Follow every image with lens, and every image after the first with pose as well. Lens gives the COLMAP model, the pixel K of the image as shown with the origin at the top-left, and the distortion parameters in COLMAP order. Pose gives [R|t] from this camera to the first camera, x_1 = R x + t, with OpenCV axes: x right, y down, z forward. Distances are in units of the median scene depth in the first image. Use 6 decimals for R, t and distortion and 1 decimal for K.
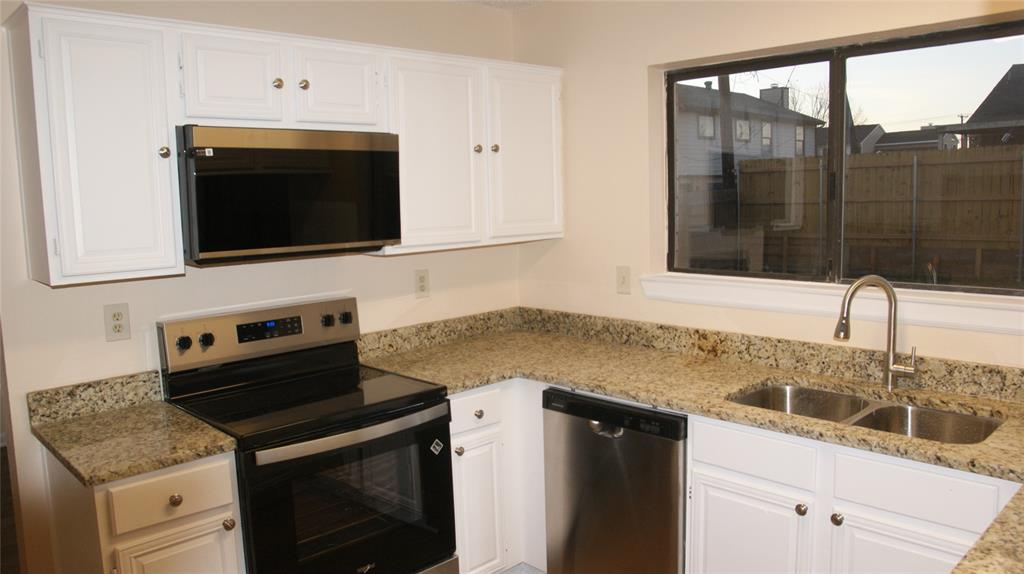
lens RADIAL K [[759.5, 0, 511.9], [0, 759.5, 282.6], [0, 0, 1]] dist [-0.079731, 0.022092]
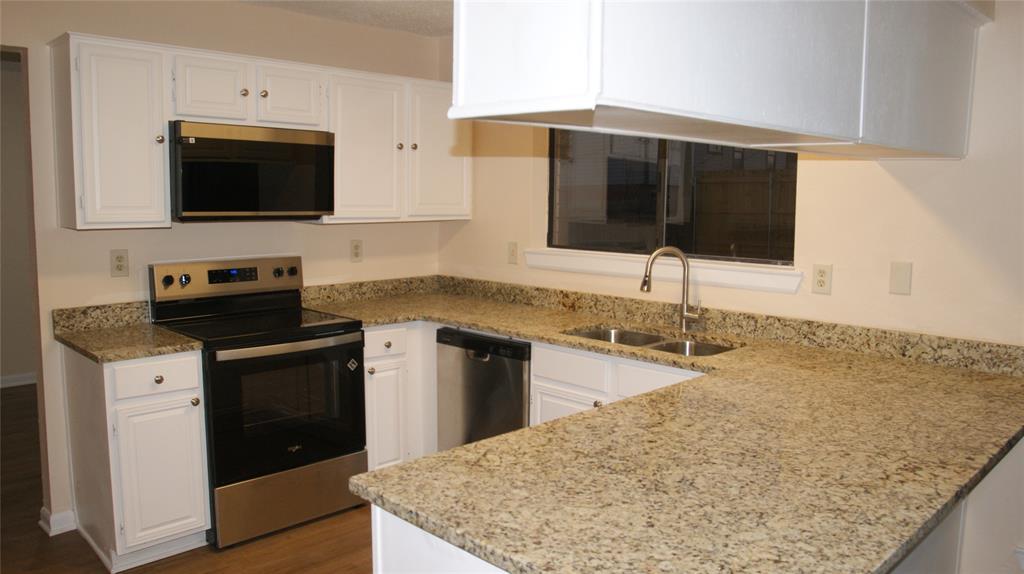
lens RADIAL K [[759.5, 0, 511.5], [0, 759.5, 285.6], [0, 0, 1]] dist [-0.079731, 0.022092]
pose [[0.999142, 0.034478, 0.022937, 0.150332], [-0.034425, 0.999404, -0.002727, 0.070785], [-0.023017, 0.001935, 0.999733, -0.362606]]
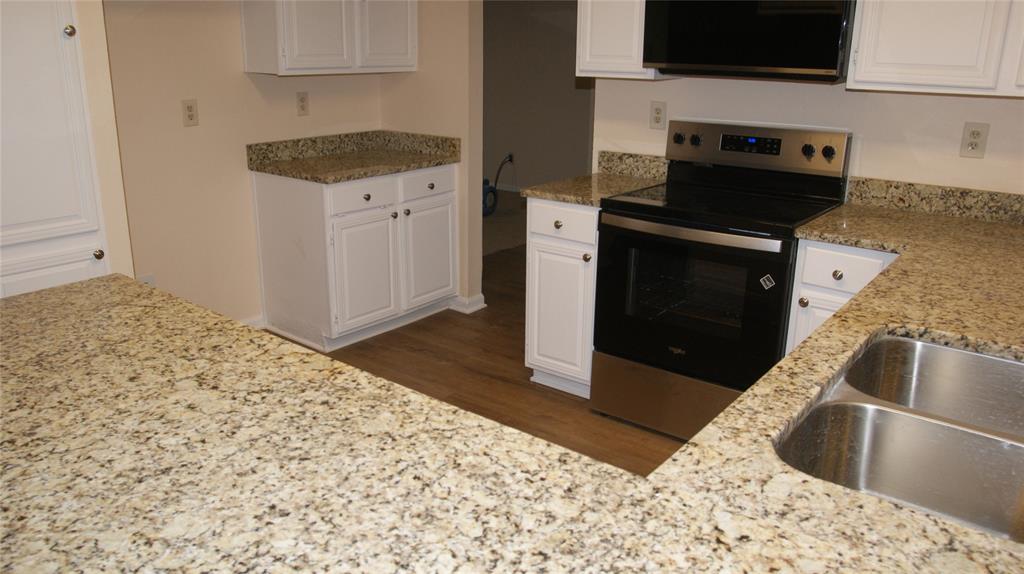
lens RADIAL K [[759.5, 0, 512.3], [0, 759.5, 289.4], [0, 0, 1]] dist [-0.079731, 0.022092]
pose [[0.134656, 0.324551, -0.936234, 0.795827], [-0.128004, 0.942620, 0.308355, -0.036297], [0.982590, 0.078320, 0.168473, 0.512015]]
